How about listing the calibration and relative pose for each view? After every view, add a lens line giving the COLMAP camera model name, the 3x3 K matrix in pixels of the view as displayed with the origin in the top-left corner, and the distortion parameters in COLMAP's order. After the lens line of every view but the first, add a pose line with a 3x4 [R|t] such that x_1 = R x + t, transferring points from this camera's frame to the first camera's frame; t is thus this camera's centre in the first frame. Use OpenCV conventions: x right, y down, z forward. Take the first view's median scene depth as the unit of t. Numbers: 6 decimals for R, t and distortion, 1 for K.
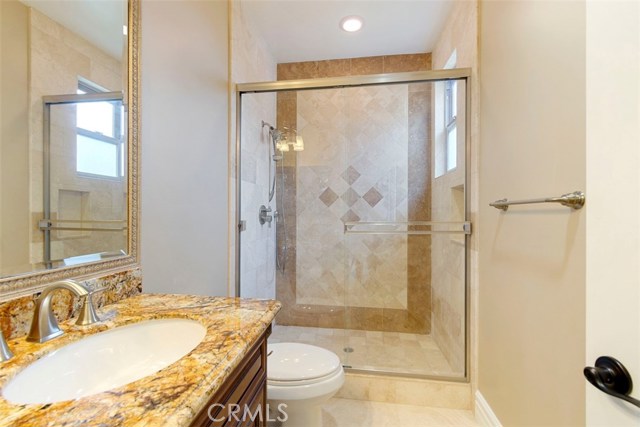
lens RADIAL K [[287.0, 0, 317.0], [0, 287.0, 214.7], [0, 0, 1]] dist [-0.002106, -0.003252]
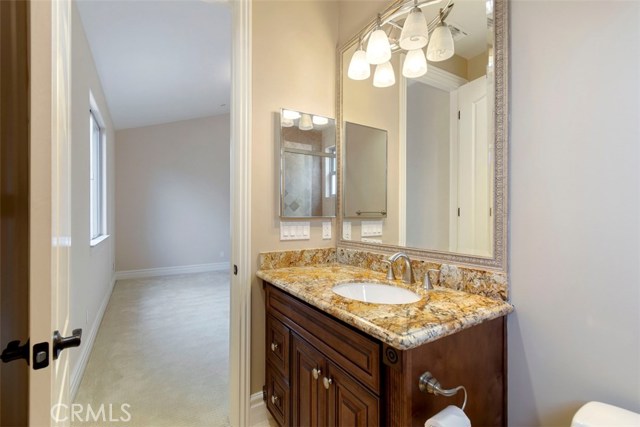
lens RADIAL K [[287.0, 0, 317.0], [0, 287.0, 211.8], [0, 0, 1]] dist [-0.002106, -0.003252]
pose [[-0.768298, -0.006216, -0.640062, 0.550870], [-0.002389, 0.999974, -0.006844, -0.018429], [0.640087, -0.003730, -0.768293, 1.547188]]
